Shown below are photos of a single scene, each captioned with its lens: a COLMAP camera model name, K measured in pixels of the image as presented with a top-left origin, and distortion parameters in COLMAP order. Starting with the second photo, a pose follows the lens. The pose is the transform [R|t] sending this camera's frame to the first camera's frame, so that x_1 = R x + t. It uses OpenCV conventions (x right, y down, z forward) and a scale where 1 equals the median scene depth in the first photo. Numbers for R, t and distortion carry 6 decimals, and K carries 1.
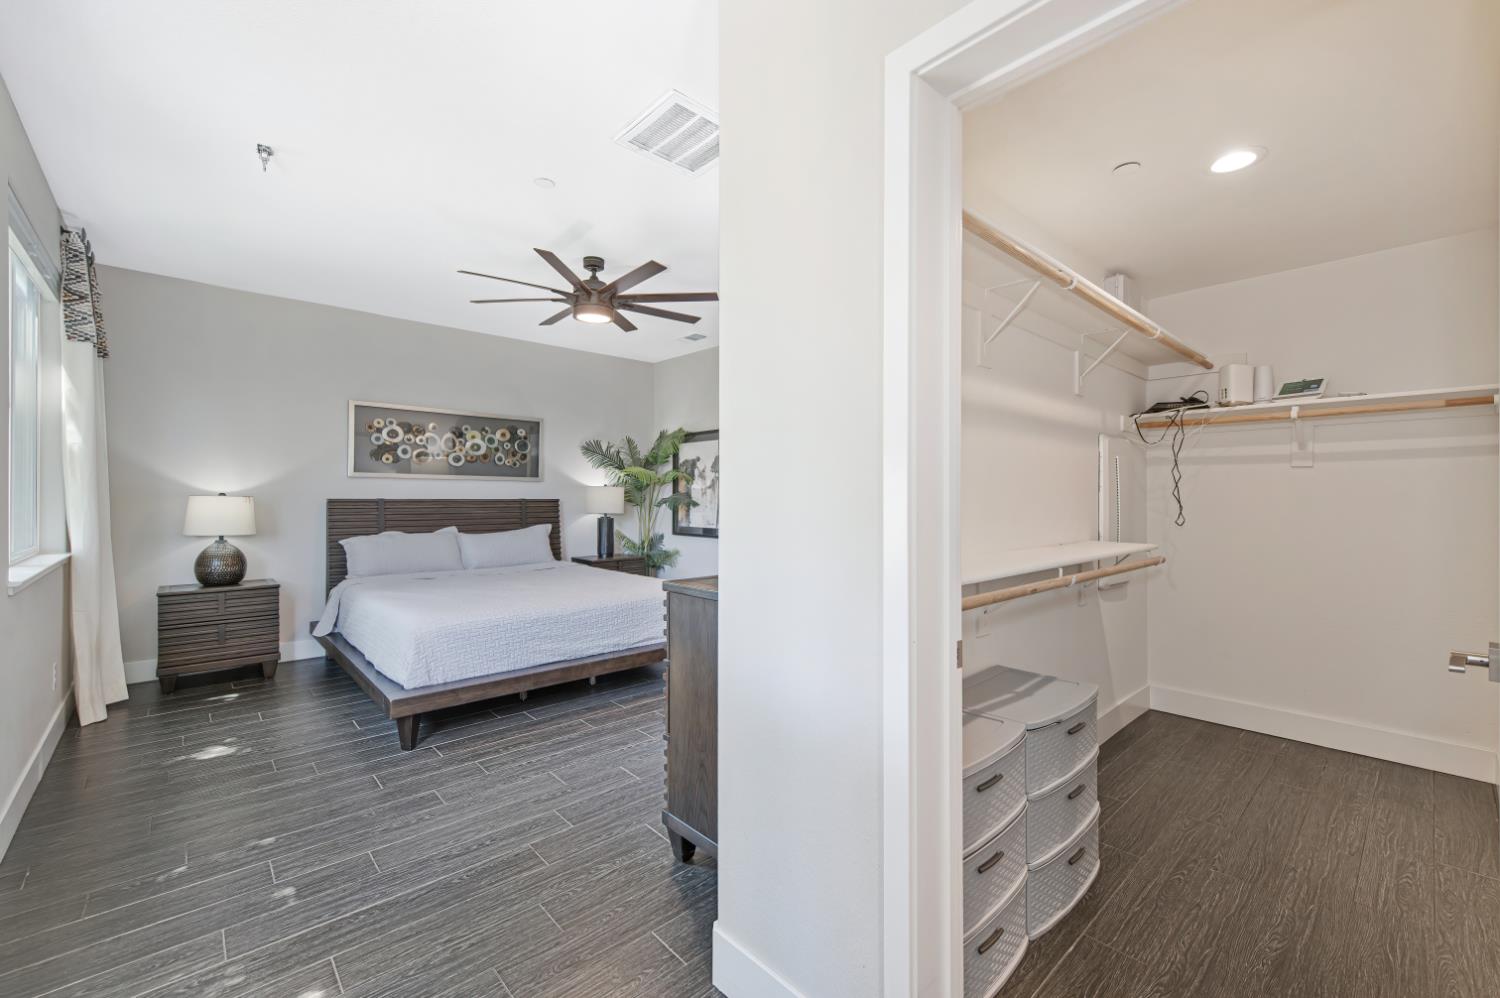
lens RADIAL K [[627.0, 0, 746.0], [0, 627.0, 497.6], [0, 0, 1]] dist [-0.001165, -0.000592]
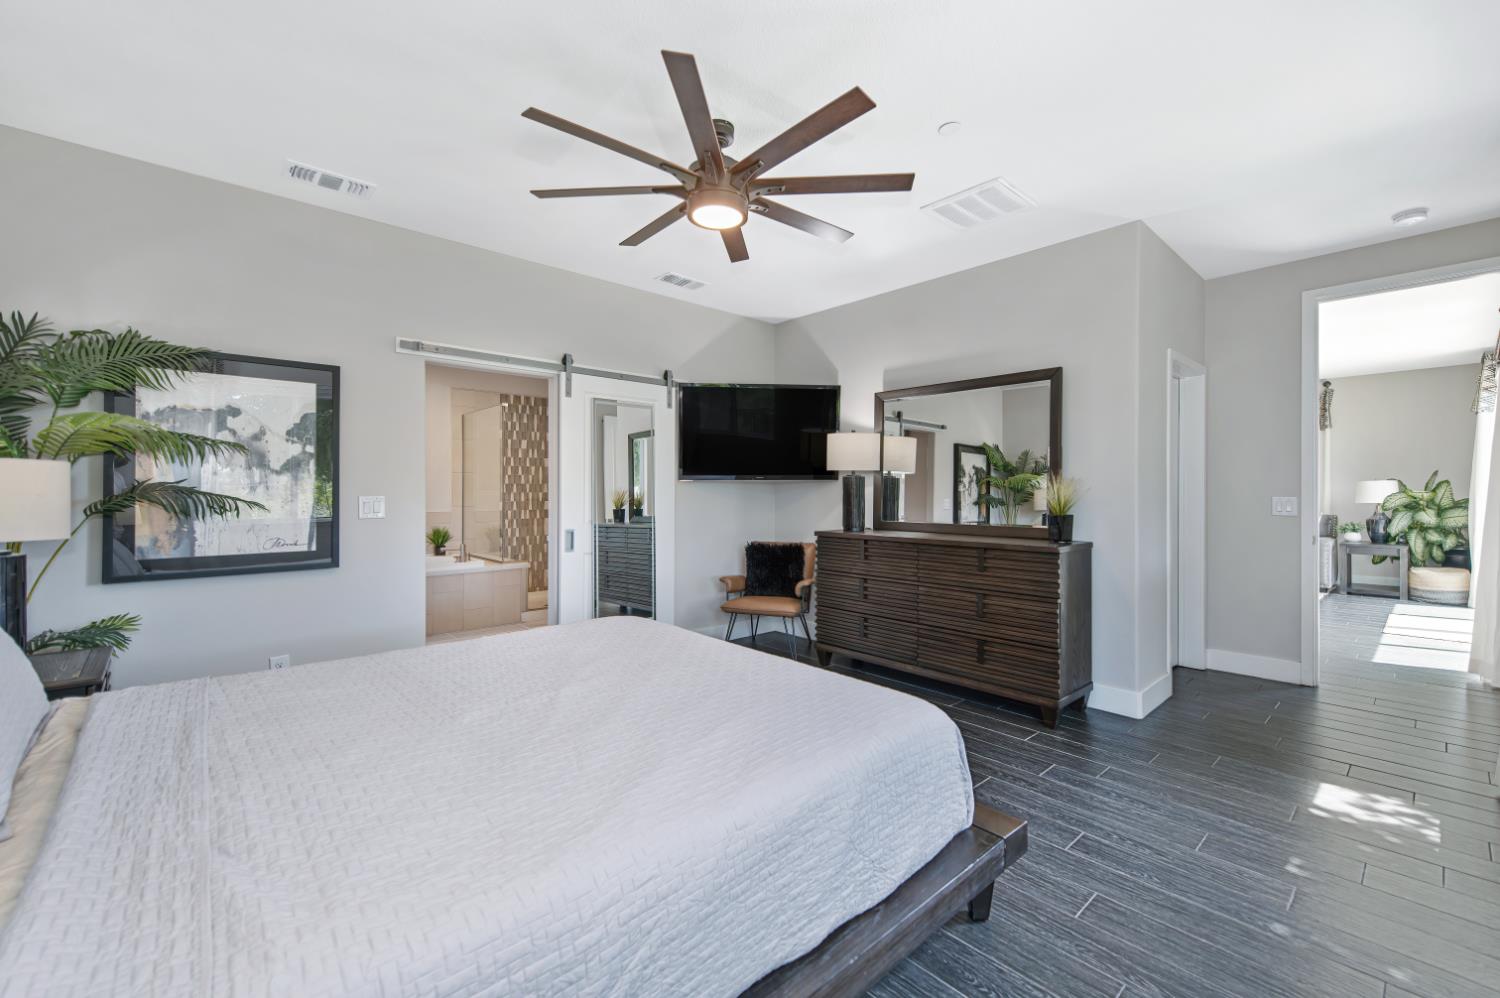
lens RADIAL K [[627.0, 0, 754.5], [0, 627.0, 494.7], [0, 0, 1]] dist [-0.001165, -0.000592]
pose [[-0.002678, -0.019268, 0.999811, -0.649591], [0.002096, 0.999812, 0.019274, -0.007448], [-0.999994, 0.002148, -0.002637, 0.699268]]
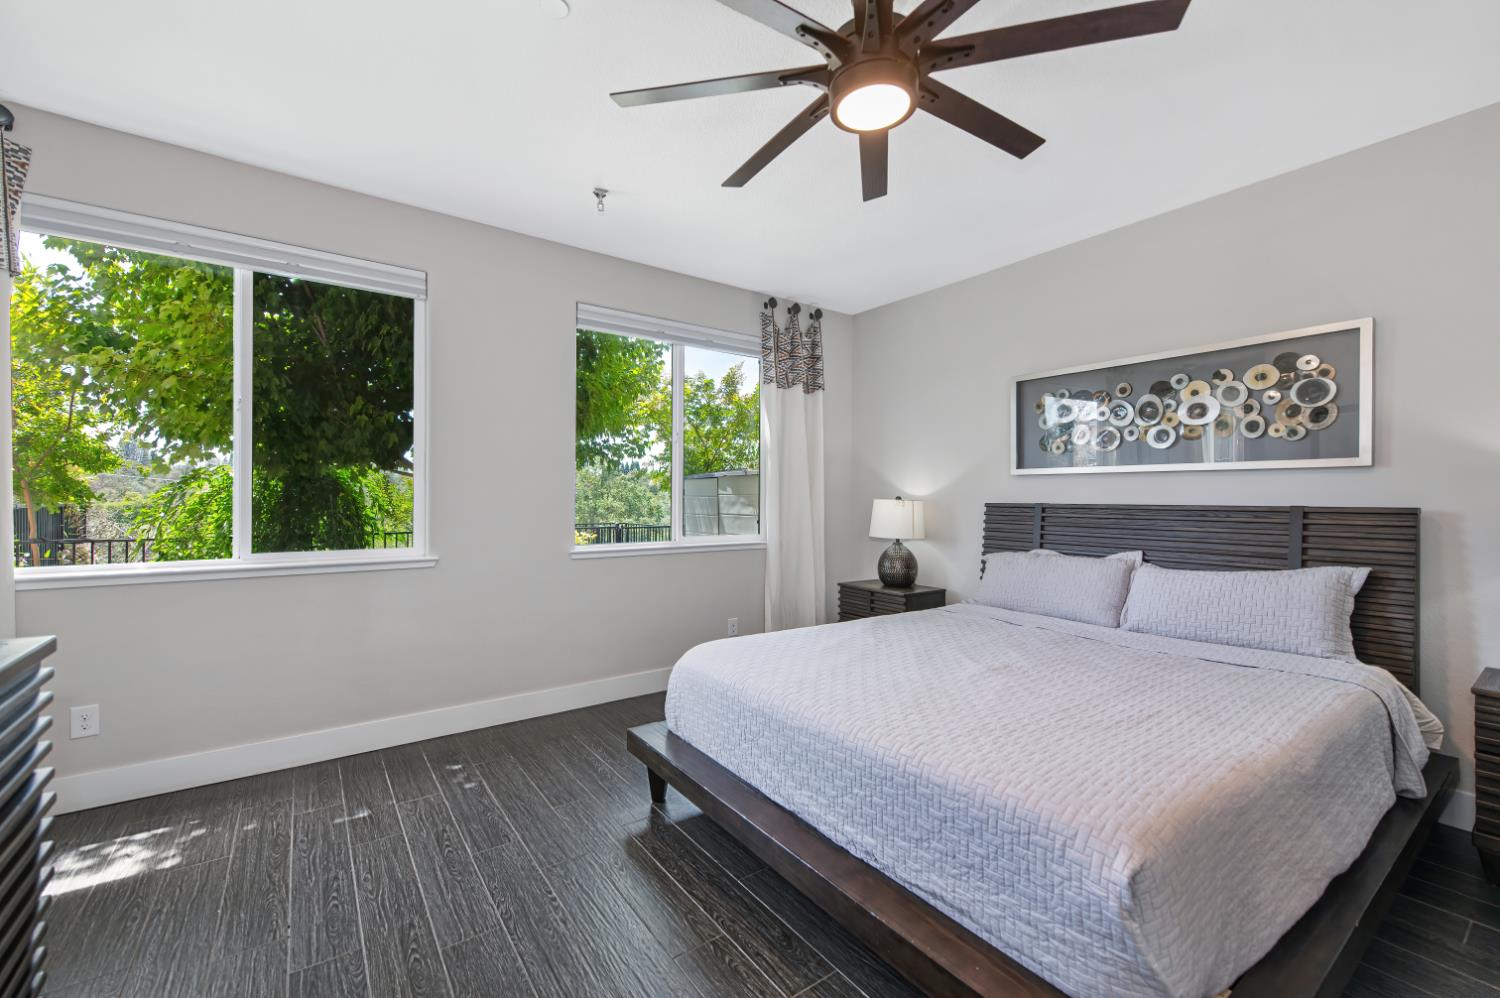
lens RADIAL K [[627.0, 0, 760.0], [0, 627.0, 498.1], [0, 0, 1]] dist [-0.001165, -0.000592]
pose [[-0.108408, -0.002274, -0.994104, 0.158363], [-0.005960, 0.999981, -0.001637, -0.000797], [0.994089, 0.005747, -0.108420, 0.703800]]
